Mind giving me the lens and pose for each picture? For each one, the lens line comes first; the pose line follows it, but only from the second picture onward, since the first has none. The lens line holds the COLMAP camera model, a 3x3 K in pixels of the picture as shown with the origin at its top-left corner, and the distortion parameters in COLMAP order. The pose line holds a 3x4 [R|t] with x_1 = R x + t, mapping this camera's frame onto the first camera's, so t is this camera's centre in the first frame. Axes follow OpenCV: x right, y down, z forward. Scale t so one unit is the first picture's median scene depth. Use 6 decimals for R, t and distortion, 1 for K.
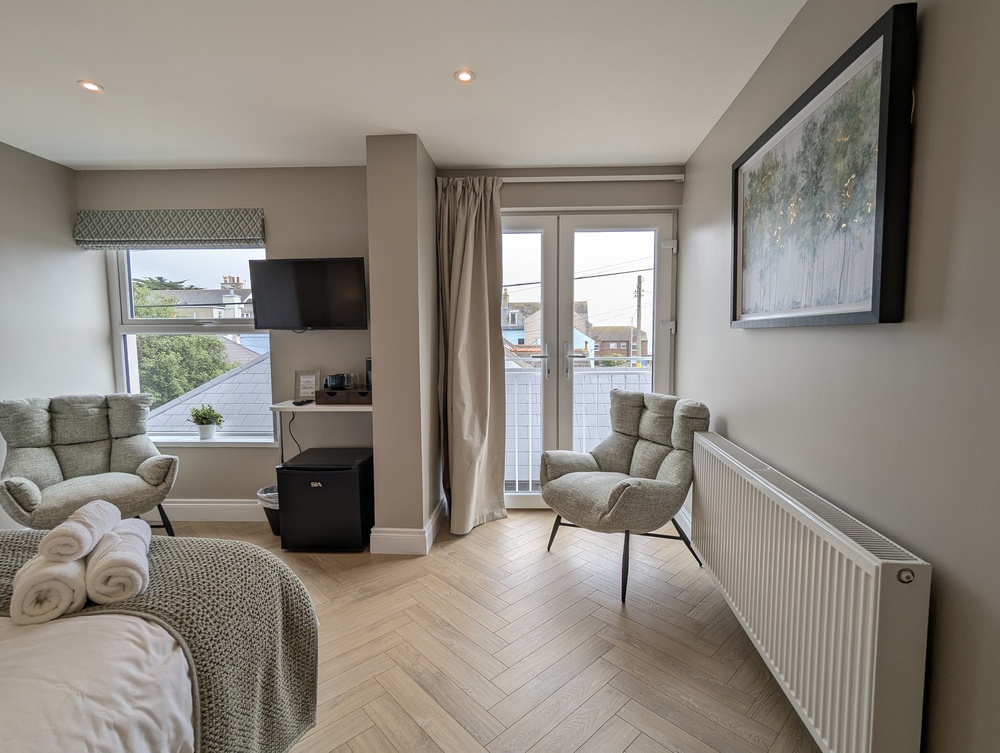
lens RADIAL K [[477.9, 0, 504.9], [0, 477.9, 377.1], [0, 0, 1]] dist [0.000630, -0.001115]
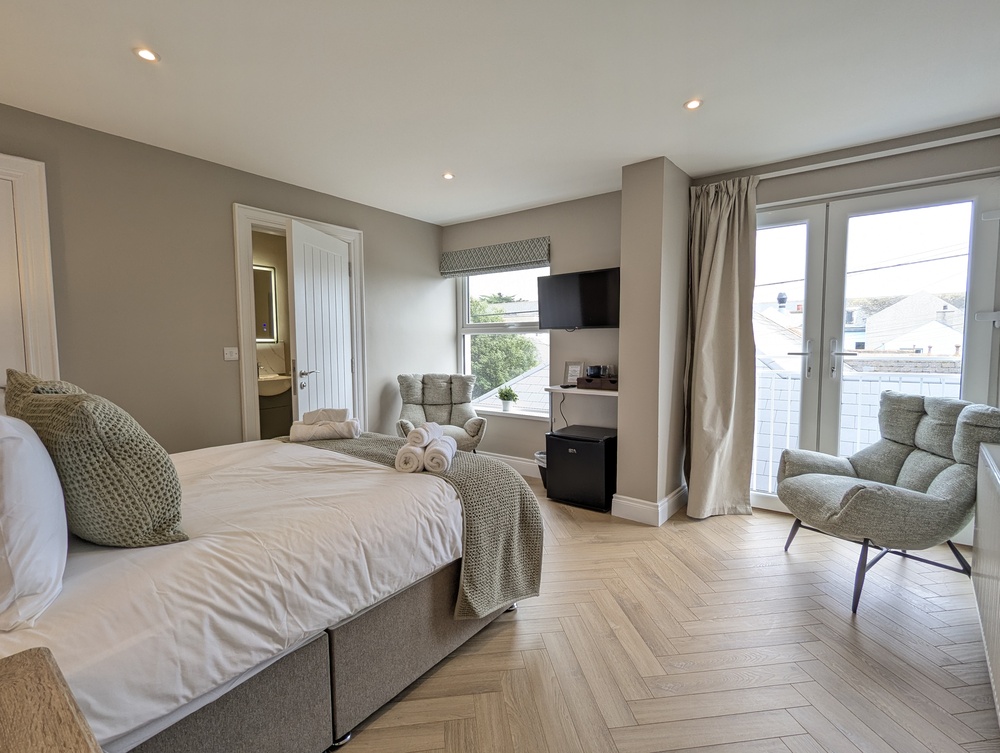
lens RADIAL K [[477.9, 0, 502.3], [0, 477.9, 377.6], [0, 0, 1]] dist [0.000630, -0.001115]
pose [[0.816946, 0.042044, -0.575180, 0.156507], [-0.046339, 0.998900, 0.007200, 0.027890], [0.574850, 0.020771, 0.817995, -0.130549]]
